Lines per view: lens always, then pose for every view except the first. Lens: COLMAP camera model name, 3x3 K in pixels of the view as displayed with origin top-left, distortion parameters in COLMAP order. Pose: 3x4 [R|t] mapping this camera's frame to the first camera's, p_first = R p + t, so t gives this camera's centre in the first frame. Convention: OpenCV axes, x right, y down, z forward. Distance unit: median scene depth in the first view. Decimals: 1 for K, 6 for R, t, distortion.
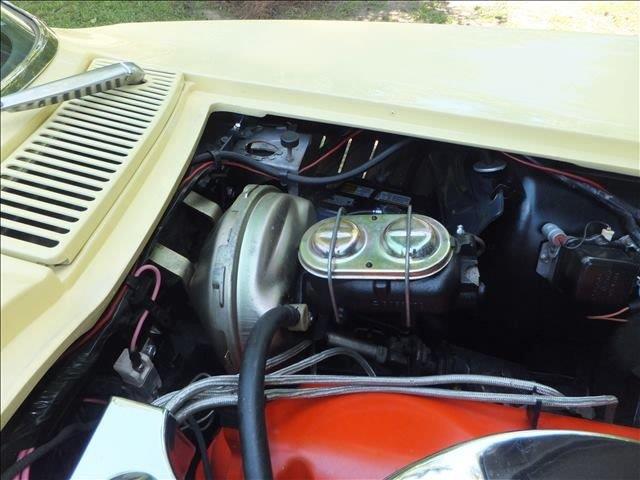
lens RADIAL K [[482.7, 0, 320.0], [0, 482.7, 240.0], [0, 0, 1]] dist [-0.000882, 0.001293]
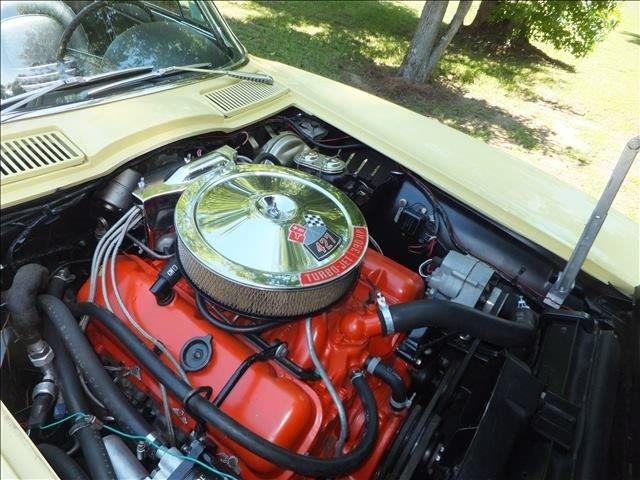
lens RADIAL K [[432.0, 0, 320.0], [0, 432.0, 240.0], [0, 0, 1]] dist [-0.005500, 0.001113]
pose [[0.904574, 0.394467, -0.161682, 0.582092], [-0.407912, 0.911092, -0.059326, 0.473763], [0.123905, 0.119617, 0.985058, -1.174799]]
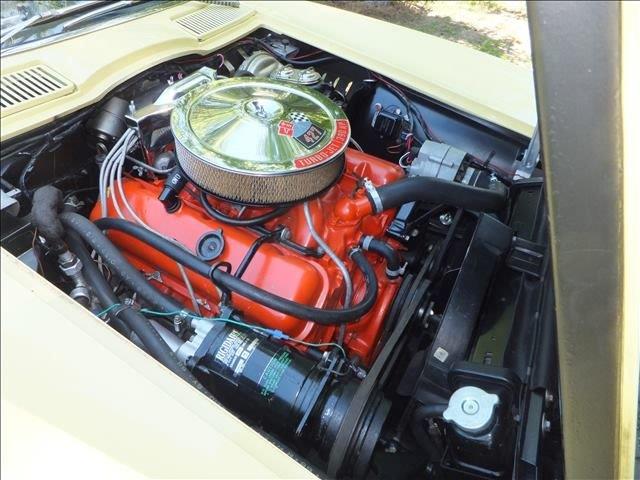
lens RADIAL K [[440.3, 0, 320.0], [0, 440.3, 240.0], [0, 0, 1]] dist [-0.007865, 0.004775]
pose [[0.952395, 0.291288, -0.089975, 0.656856], [-0.290878, 0.956592, 0.017929, 0.730908], [0.091291, 0.009097, 0.995783, -1.363337]]
